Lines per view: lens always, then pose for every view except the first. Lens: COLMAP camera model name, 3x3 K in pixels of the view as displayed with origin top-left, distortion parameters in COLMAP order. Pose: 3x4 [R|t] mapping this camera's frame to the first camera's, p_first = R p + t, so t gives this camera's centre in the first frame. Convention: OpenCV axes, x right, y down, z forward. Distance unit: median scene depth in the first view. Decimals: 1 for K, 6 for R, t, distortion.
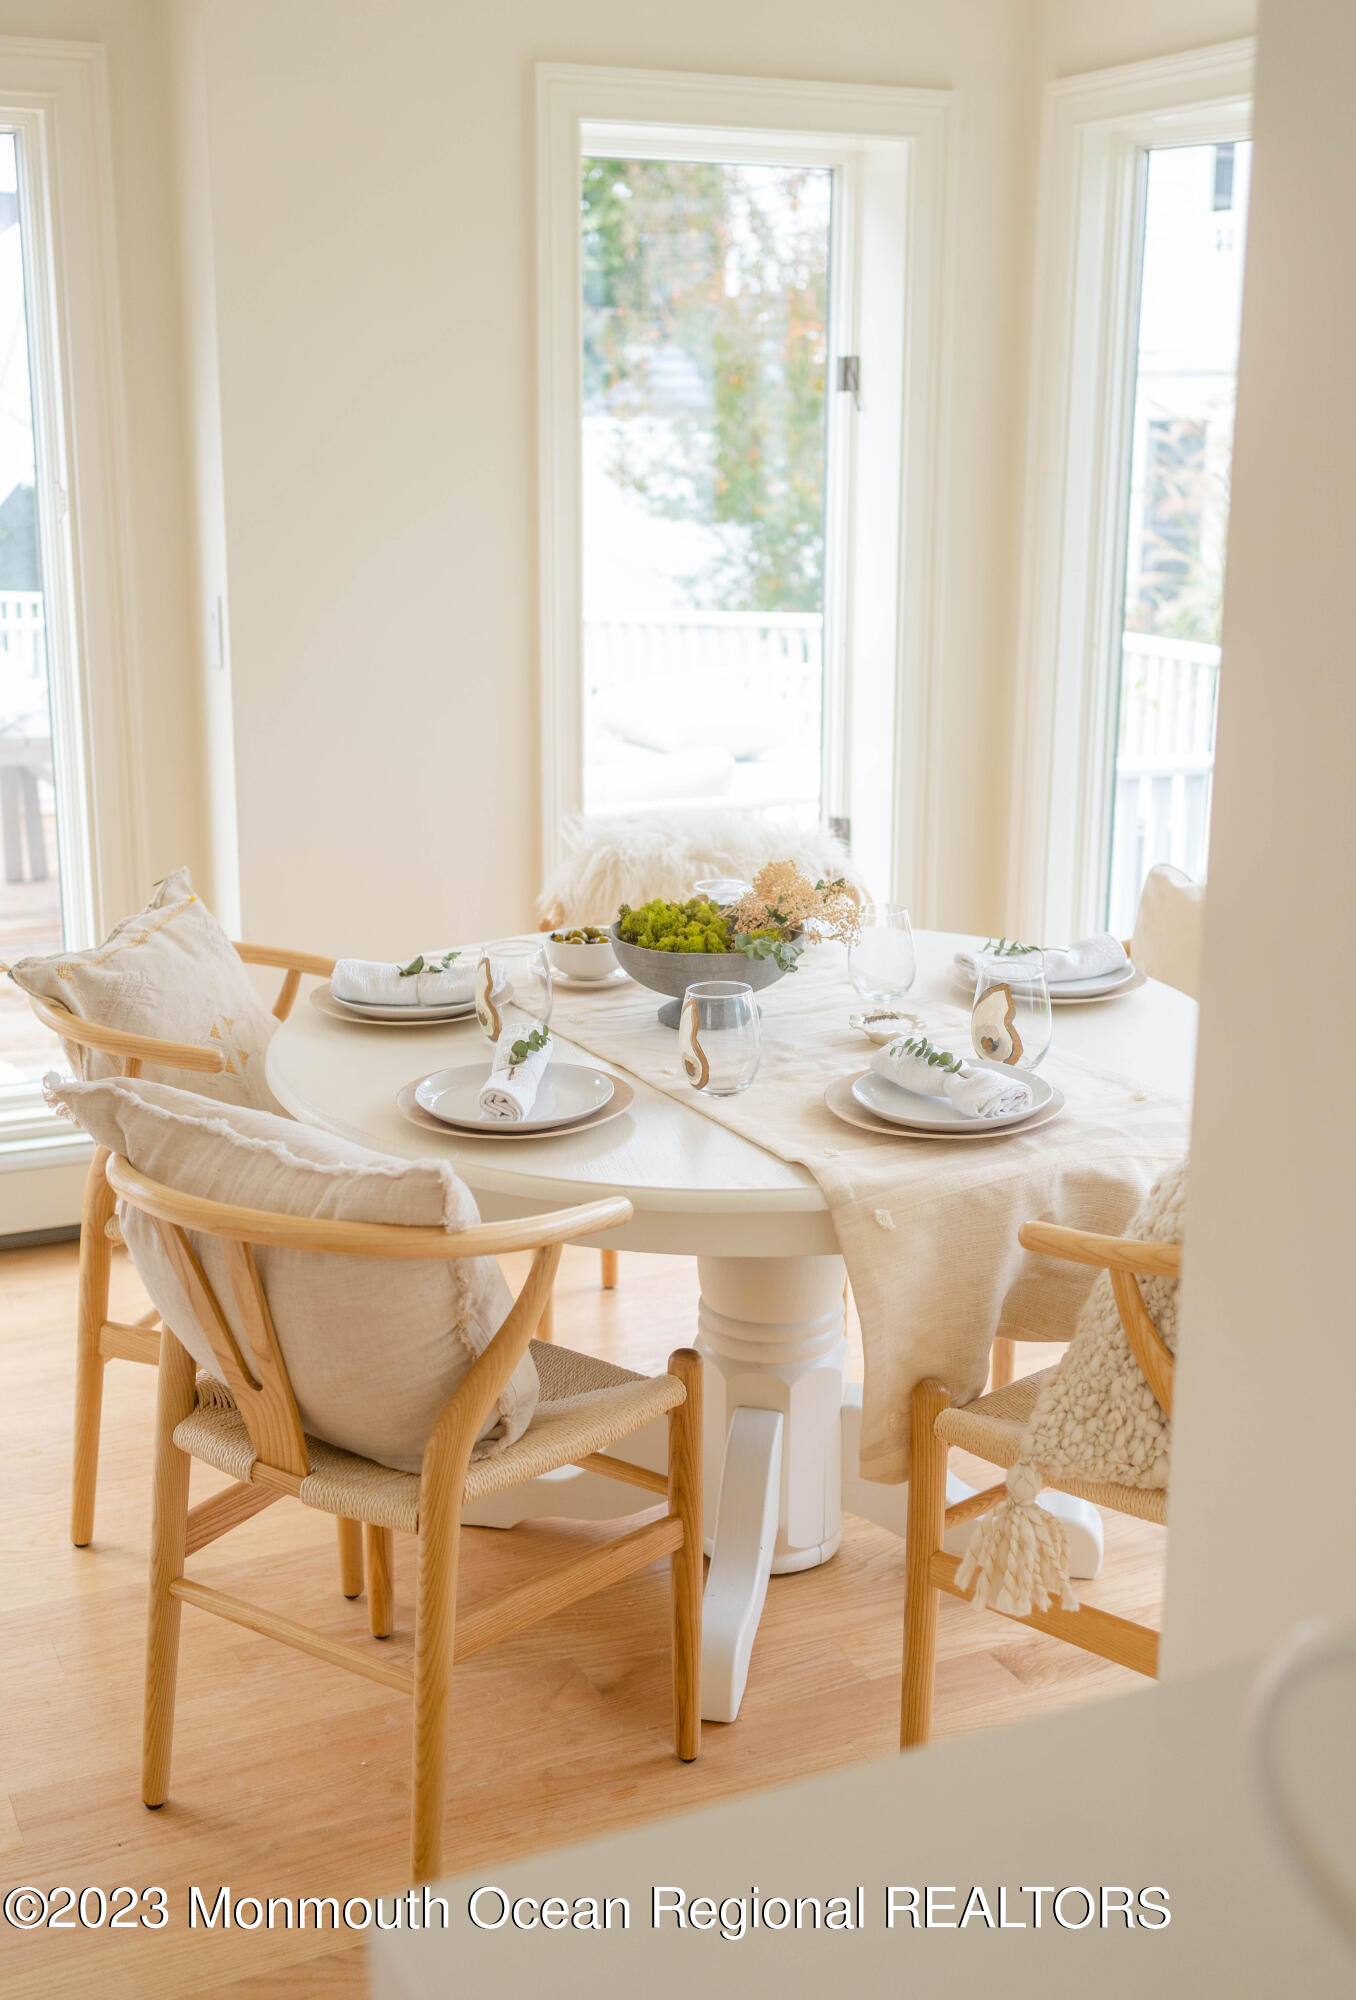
lens RADIAL K [[2213.3, 0, 677.5], [0, 2213.3, 955.4], [0, 0, 1]] dist [0.014325, 0.013976]
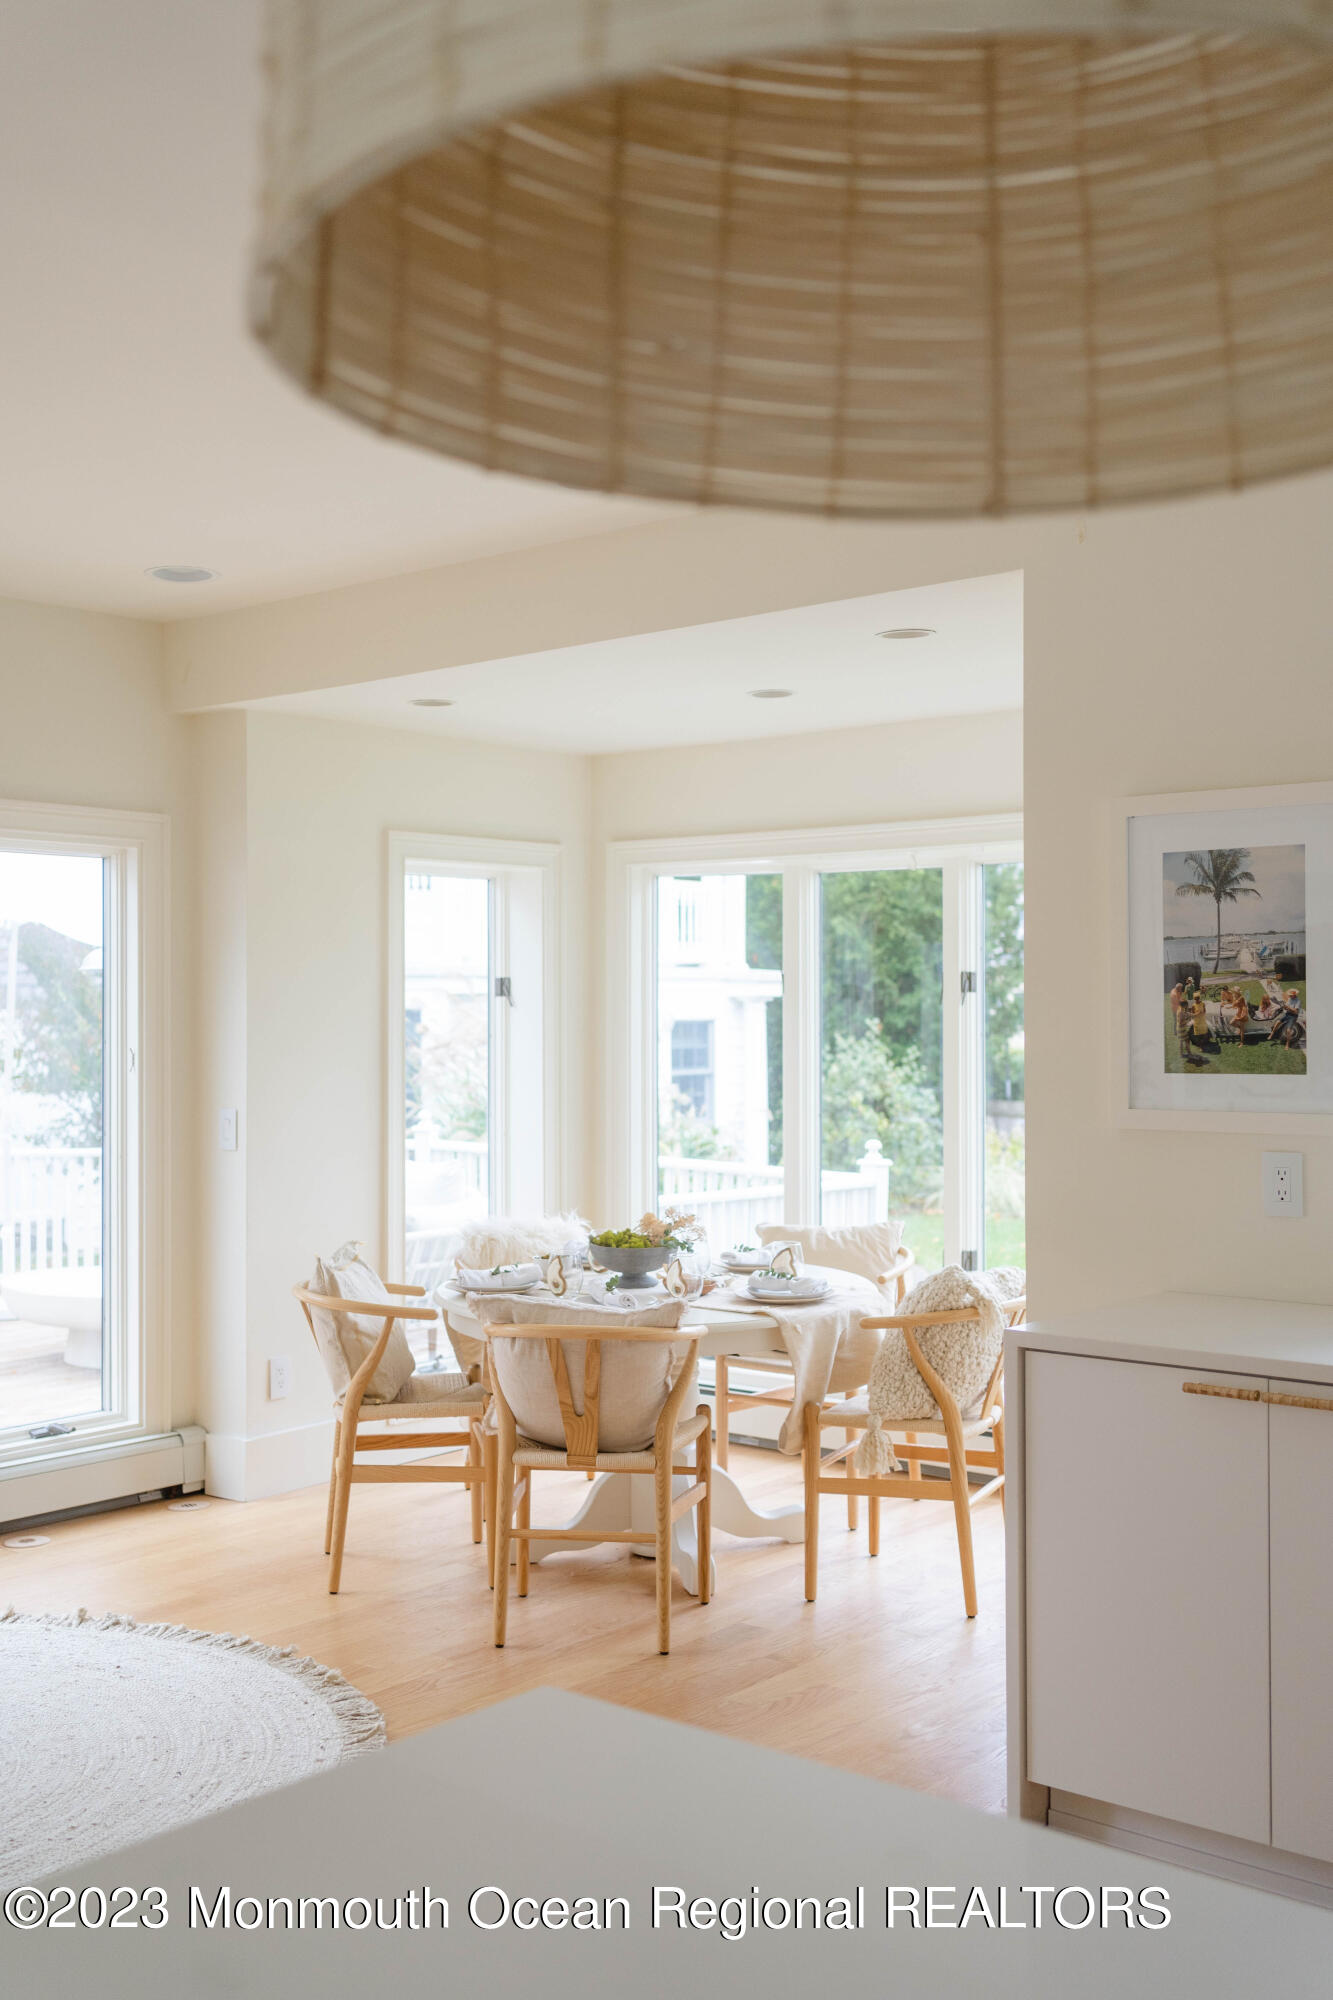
lens RADIAL K [[2050.1, 0, 666.5], [0, 2050.1, 1000.0], [0, 0, 1]] dist [-0.007787, -0.002800]
pose [[0.898825, -0.004192, 0.438287, -0.624700], [0.109802, 0.970223, -0.215897, 0.145844], [-0.424331, 0.242178, 0.872521, -0.604188]]
